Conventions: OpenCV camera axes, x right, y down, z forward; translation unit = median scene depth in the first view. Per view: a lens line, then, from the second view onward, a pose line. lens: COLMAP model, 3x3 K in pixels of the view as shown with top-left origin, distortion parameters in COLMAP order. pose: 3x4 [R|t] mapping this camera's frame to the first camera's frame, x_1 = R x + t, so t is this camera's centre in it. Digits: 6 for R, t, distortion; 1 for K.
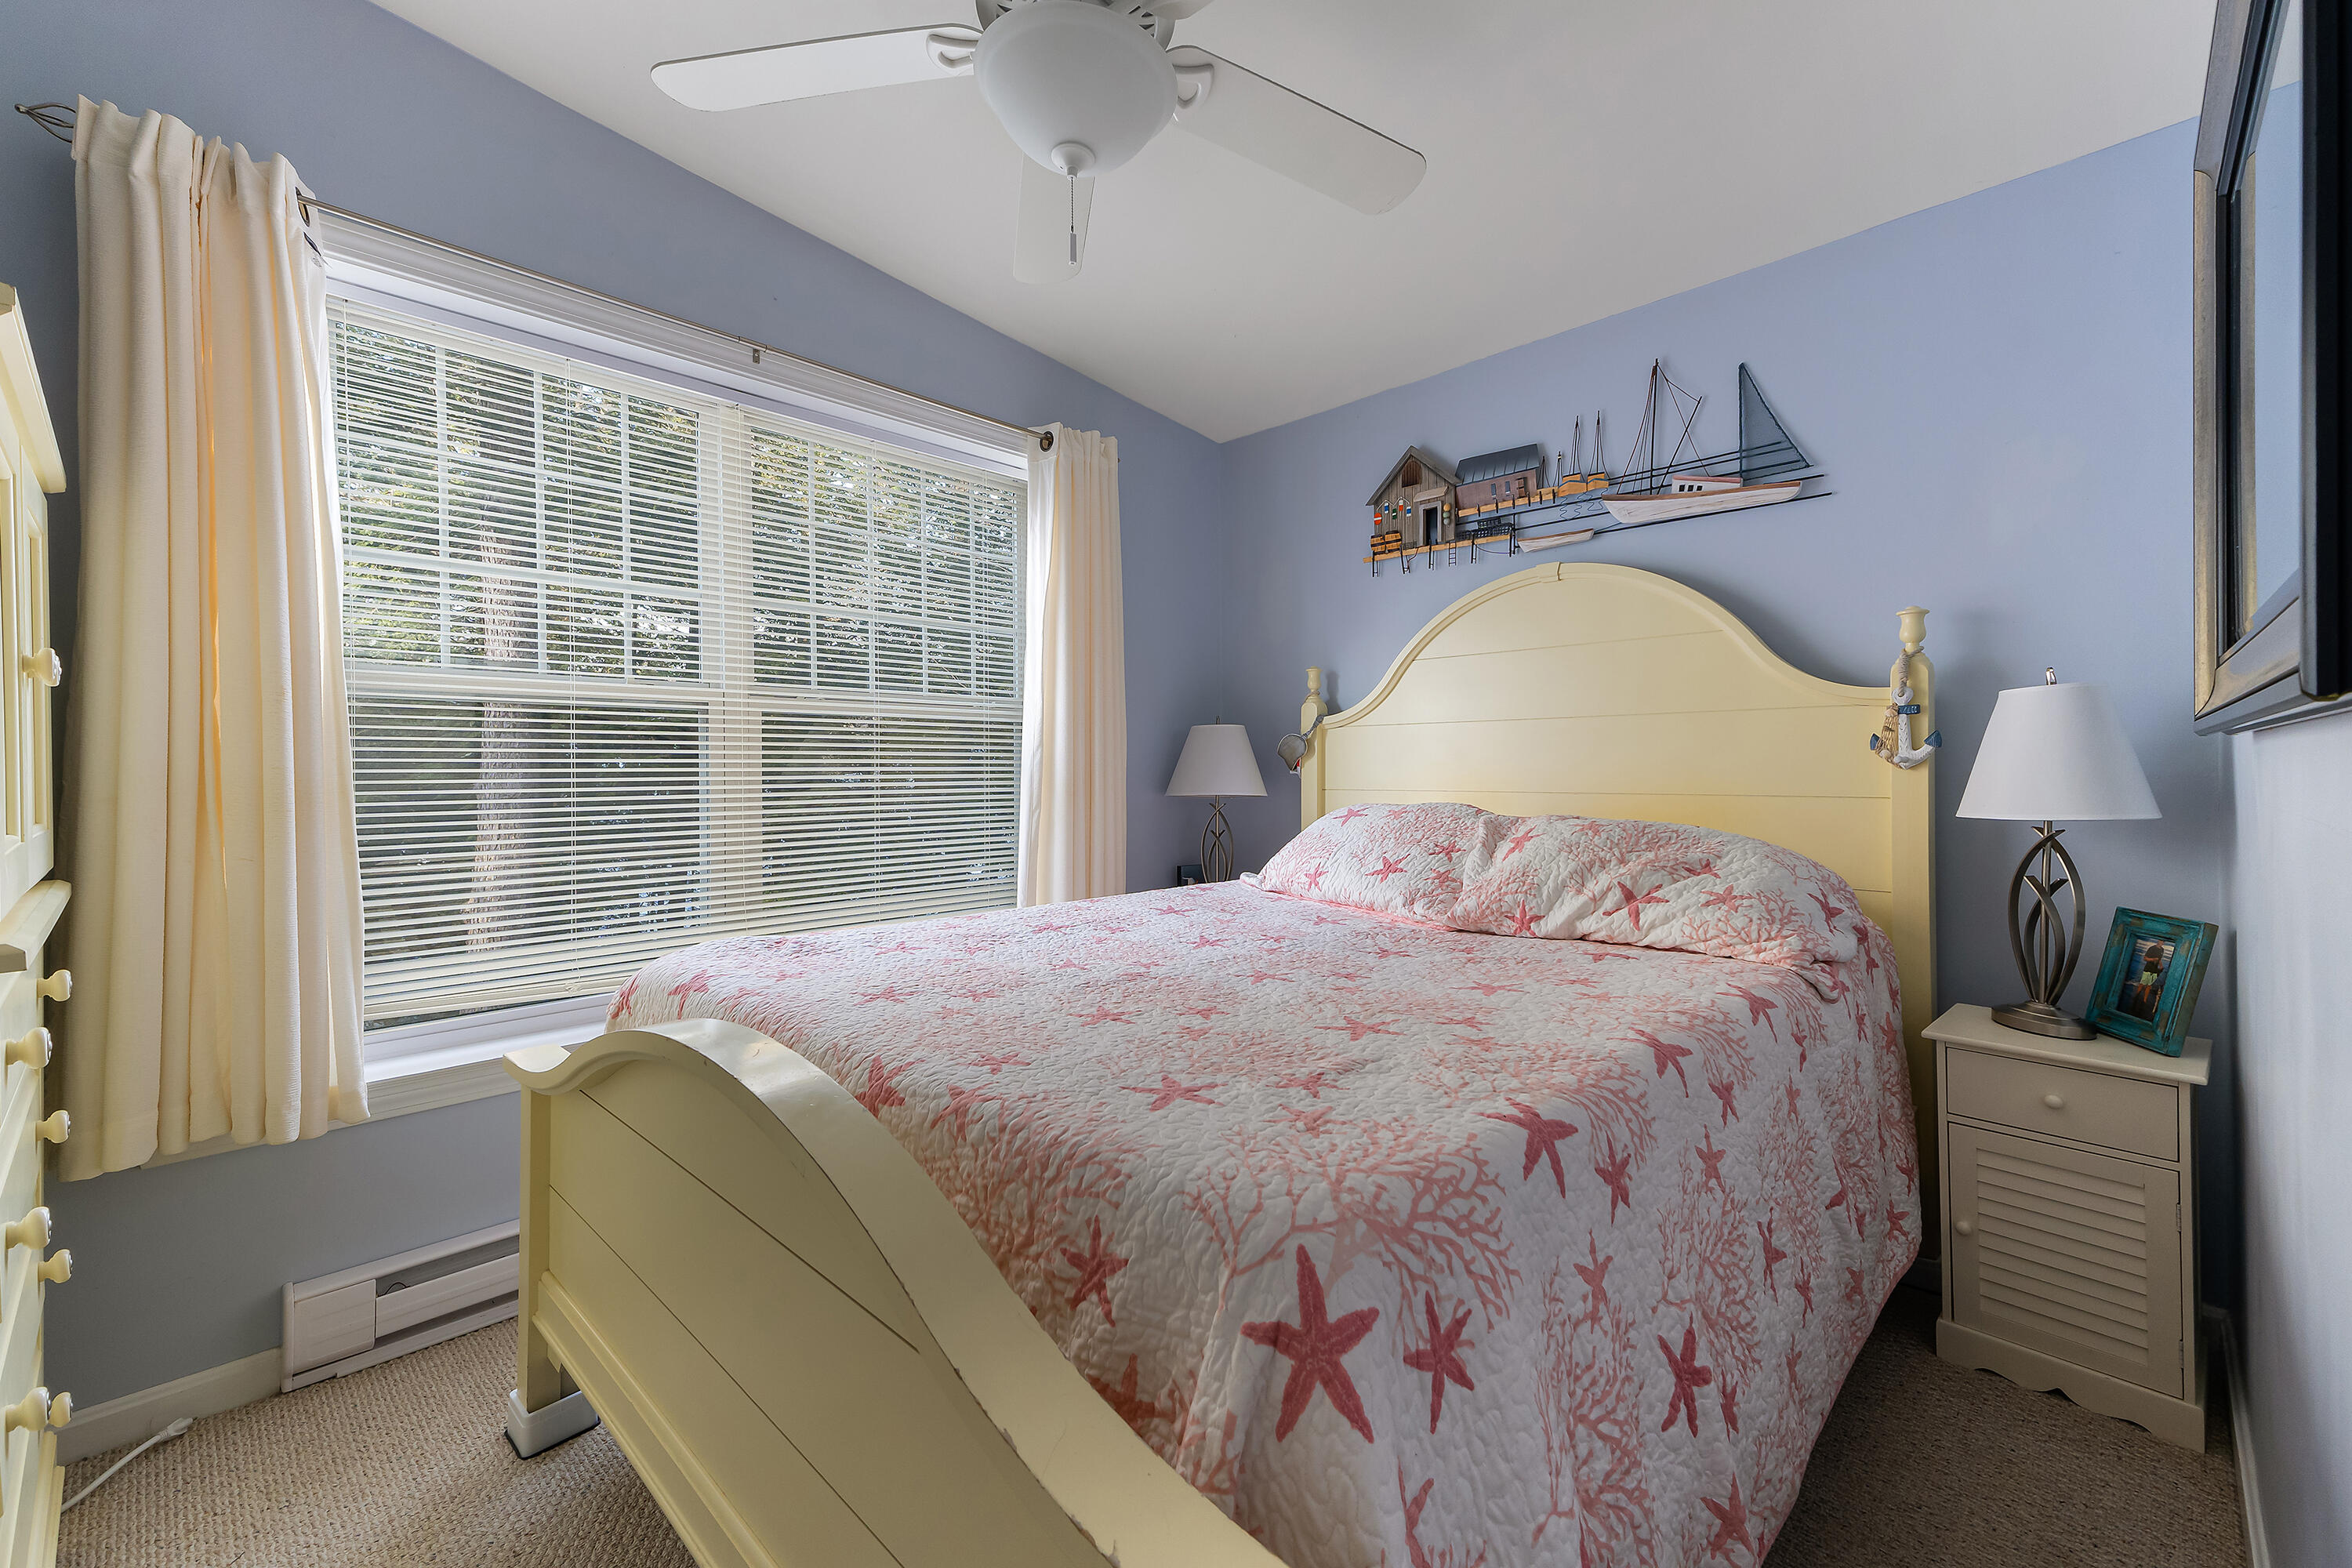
lens RADIAL K [[963.5, 0, 1176.0], [0, 963.5, 784.0], [0, 0, 1]] dist [0.020795, 0.000200]
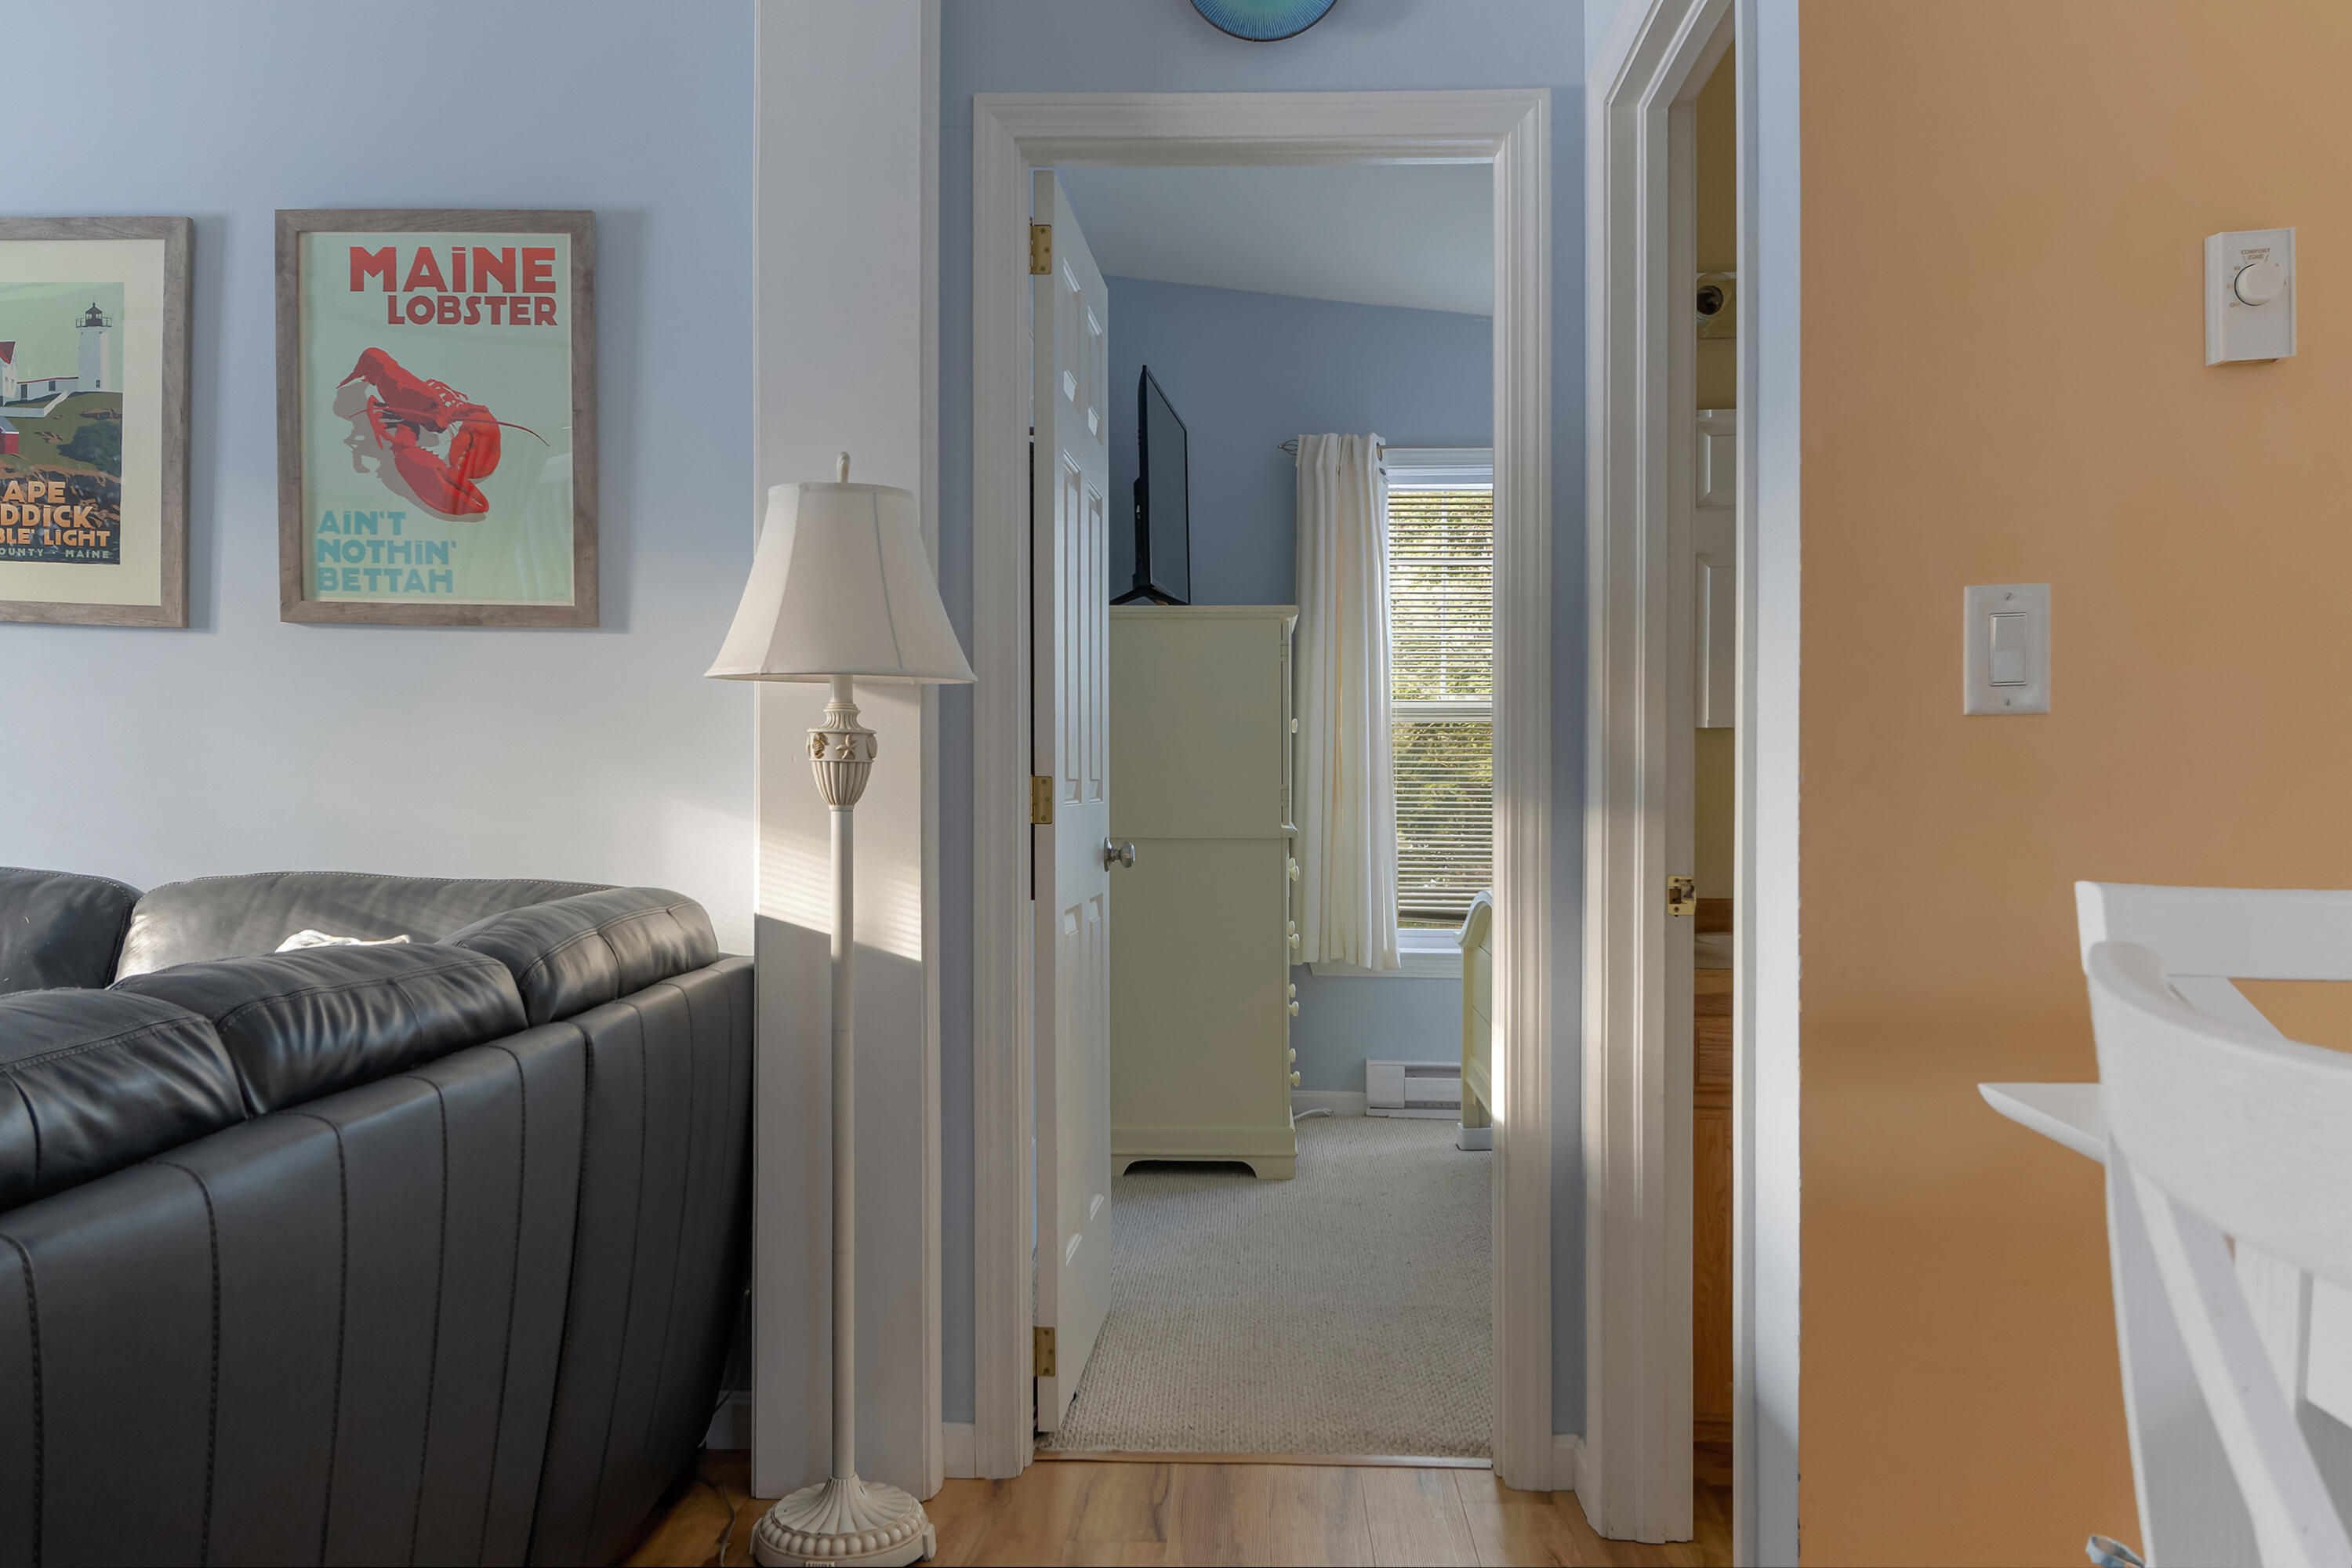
lens RADIAL K [[2346.8, 0, 1176.0], [0, 2346.8, 784.0], [0, 0, 1]] dist [0.010570, -0.007824]
pose [[0.658740, 0.010840, -0.752292, 2.113686], [-0.007199, 0.999941, 0.008105, -0.024566], [0.752336, 0.000077, 0.658780, -2.114277]]
